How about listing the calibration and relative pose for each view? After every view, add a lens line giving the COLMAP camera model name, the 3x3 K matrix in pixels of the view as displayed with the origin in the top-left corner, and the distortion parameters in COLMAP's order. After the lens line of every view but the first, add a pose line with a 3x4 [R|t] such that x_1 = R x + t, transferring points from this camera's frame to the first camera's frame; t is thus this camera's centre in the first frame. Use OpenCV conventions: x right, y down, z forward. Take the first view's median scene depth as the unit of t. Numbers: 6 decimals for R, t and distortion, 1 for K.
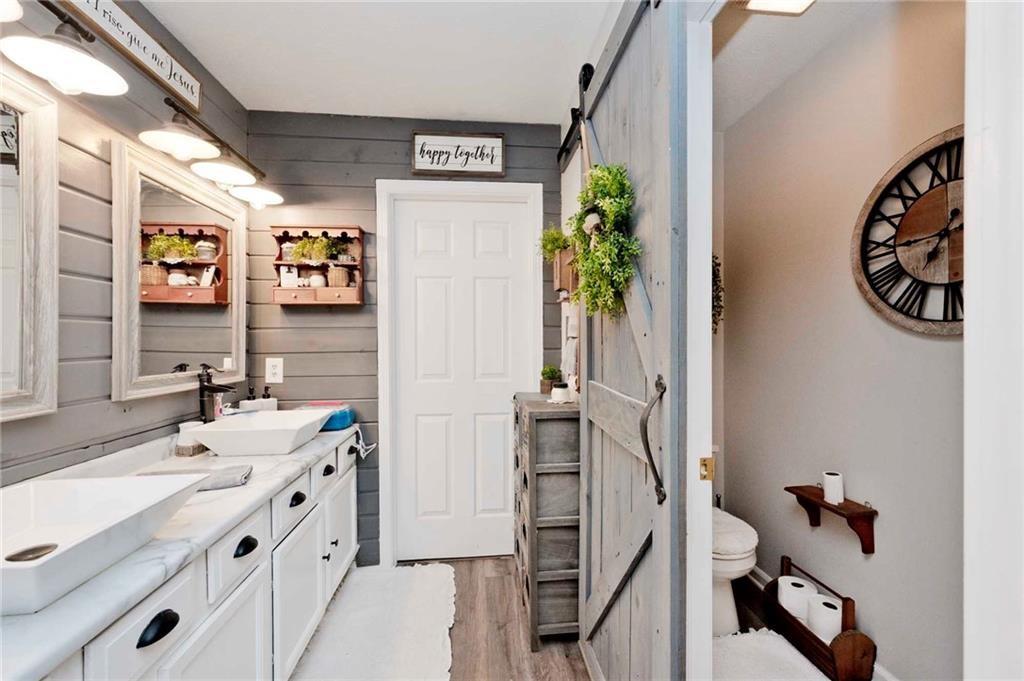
lens RADIAL K [[401.3, 0, 512.3], [0, 401.3, 340.6], [0, 0, 1]] dist [0.000705, -0.000213]
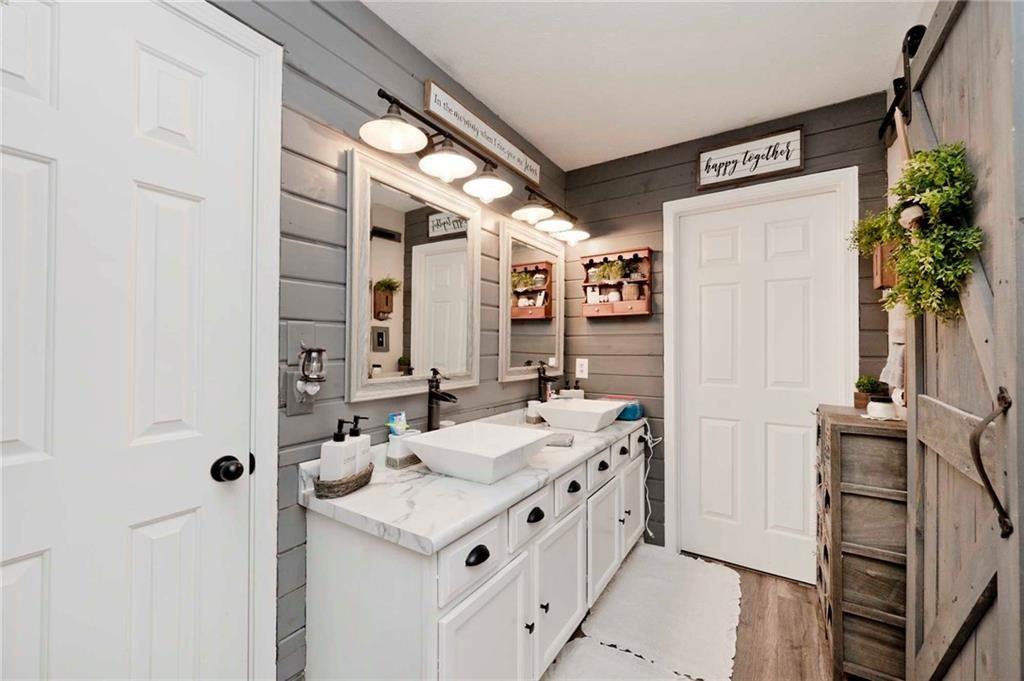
lens RADIAL K [[401.3, 0, 512.7], [0, 401.3, 342.5], [0, 0, 1]] dist [0.000705, -0.000213]
pose [[0.782447, 0.002146, -0.622714, 0.042611], [-0.007436, 0.999955, -0.005897, 0.000819], [0.622673, 0.009245, 0.782427, -0.183389]]
